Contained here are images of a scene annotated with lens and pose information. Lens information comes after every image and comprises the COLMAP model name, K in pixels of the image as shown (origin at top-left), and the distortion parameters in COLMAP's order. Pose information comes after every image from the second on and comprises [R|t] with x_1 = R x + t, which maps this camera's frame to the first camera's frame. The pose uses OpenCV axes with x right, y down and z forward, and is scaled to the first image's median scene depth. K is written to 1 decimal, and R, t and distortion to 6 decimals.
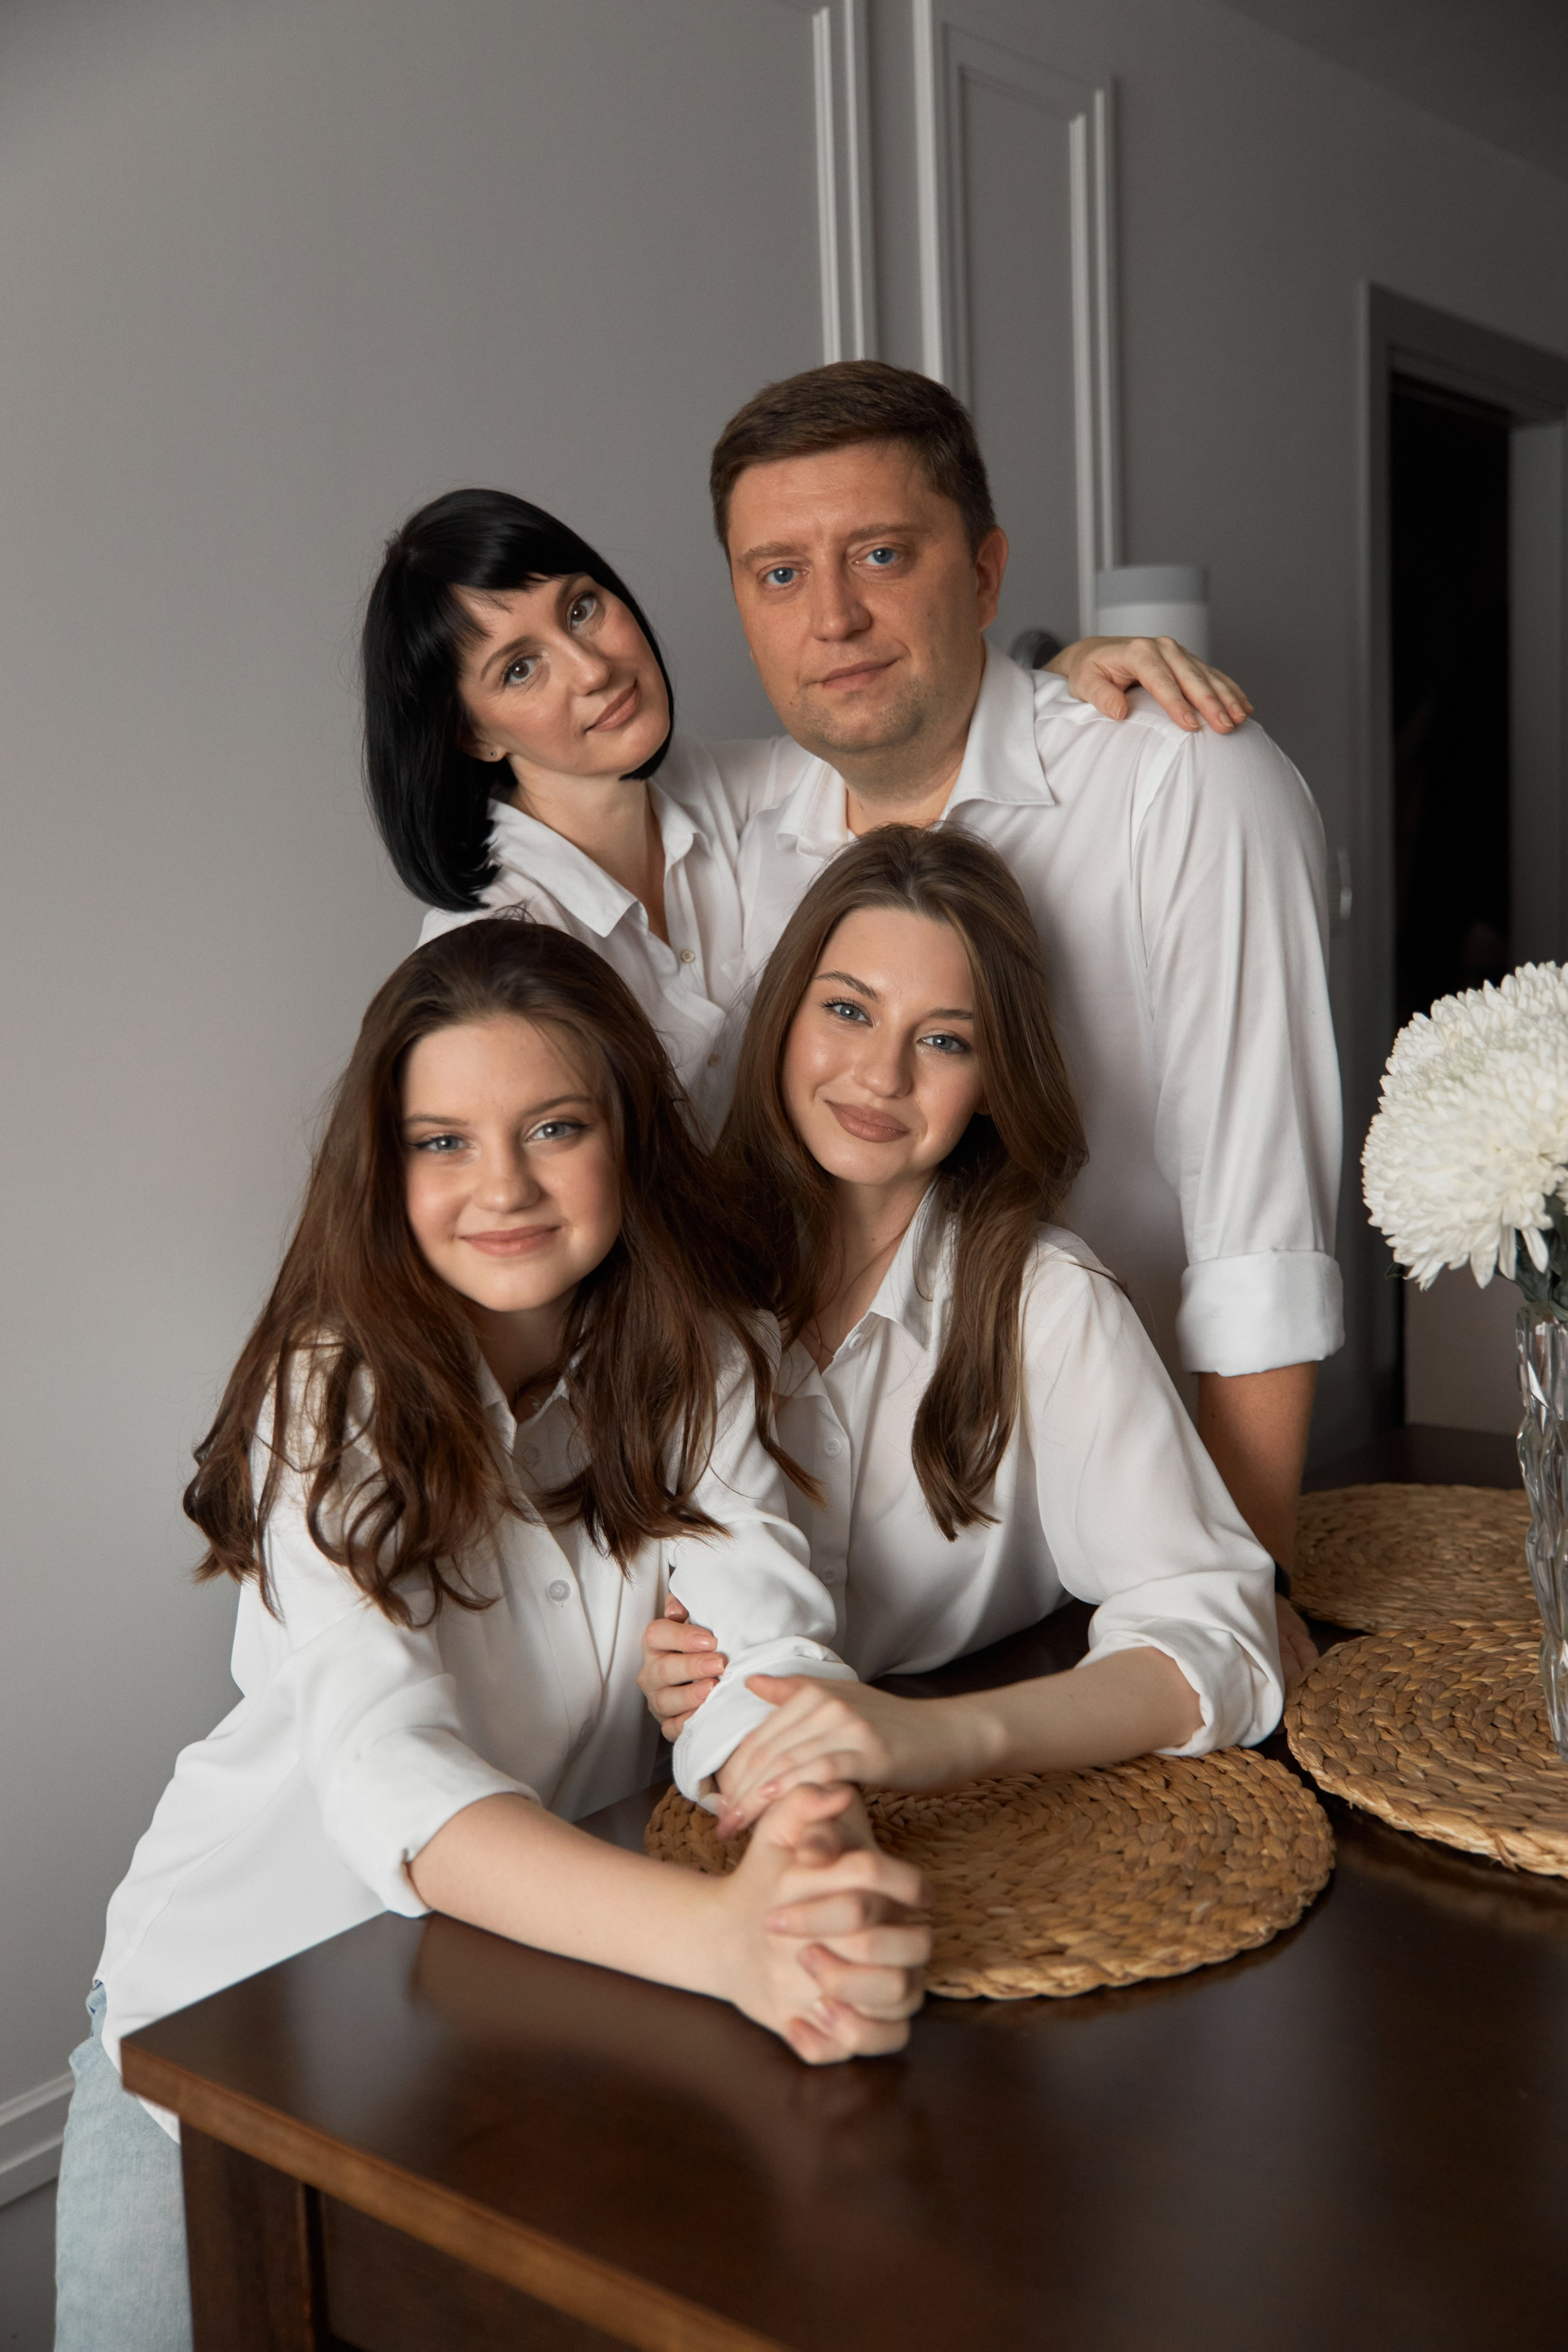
lens RADIAL K [[2341.8, 0, 780.5], [0, 2341.8, 1143.0], [0, 0, 1]] dist [-0.011997, -0.002147]
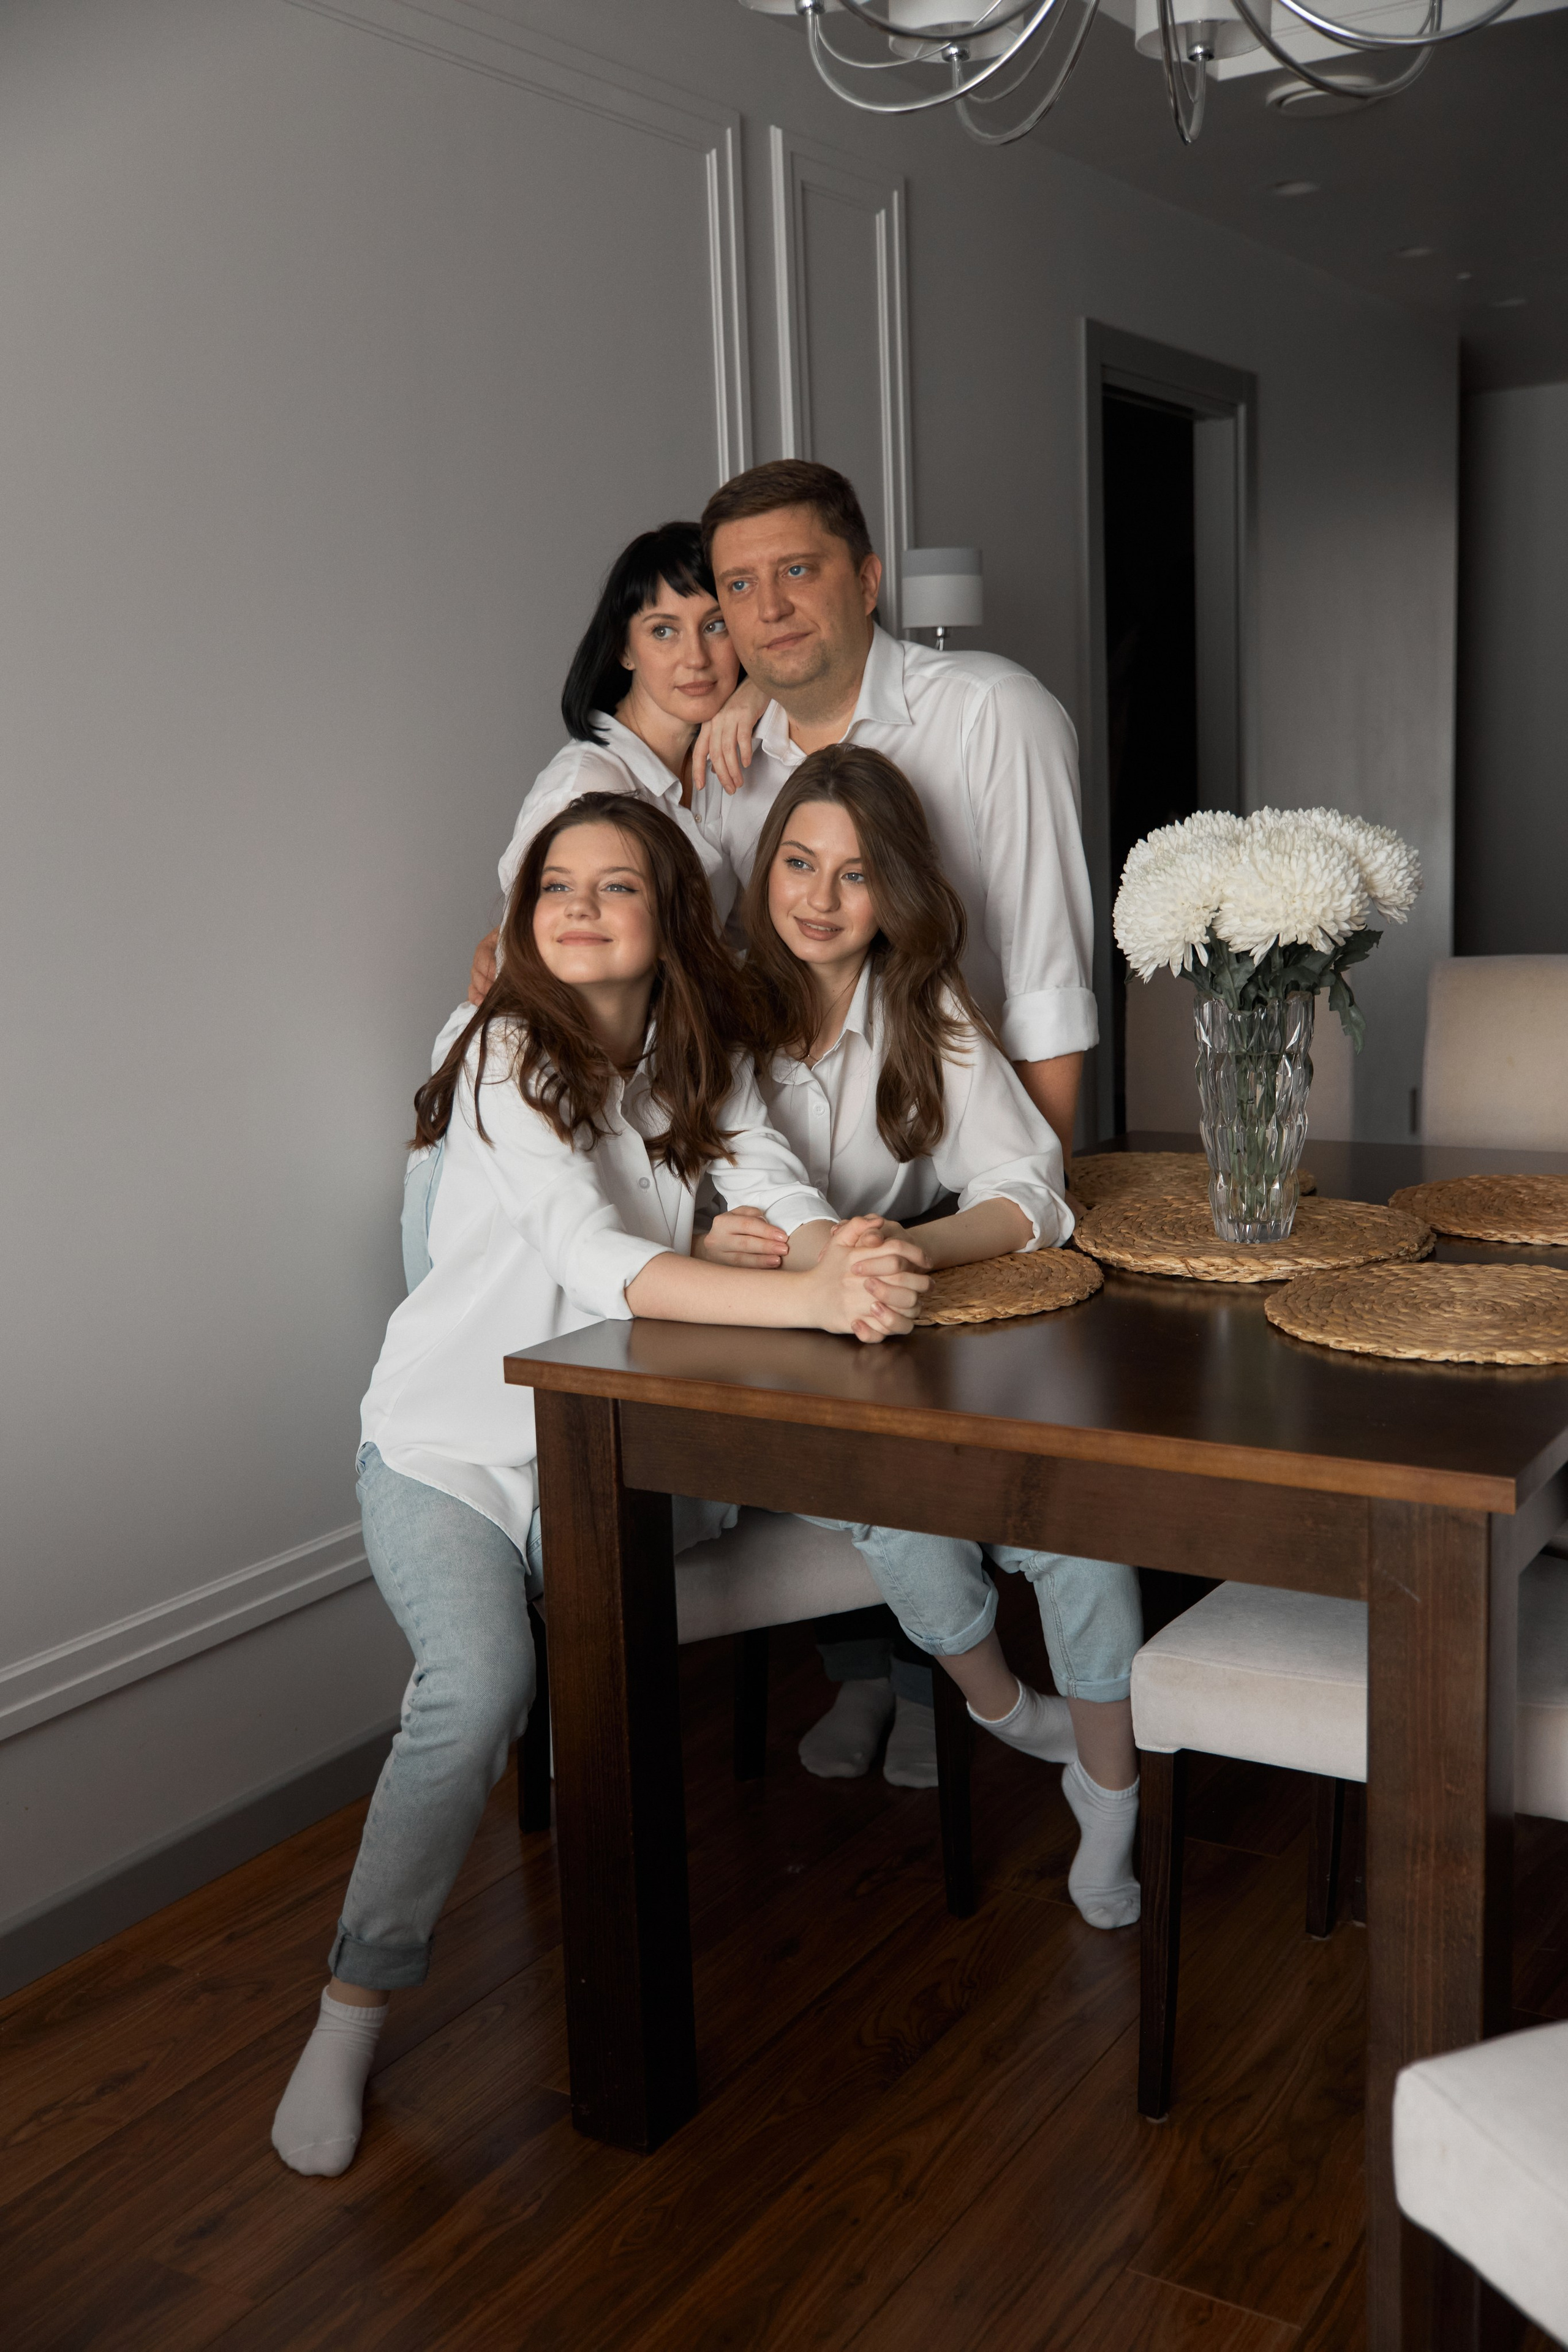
lens RADIAL K [[2341.8, 0, 780.5], [0, 2341.8, 1143.0], [0, 0, 1]] dist [-0.011997, -0.002147]
pose [[0.992424, -0.019625, 0.121284, -0.239174], [0.015616, 0.999302, 0.033922, 0.117442], [-0.121865, -0.031771, 0.992038, -0.808808]]
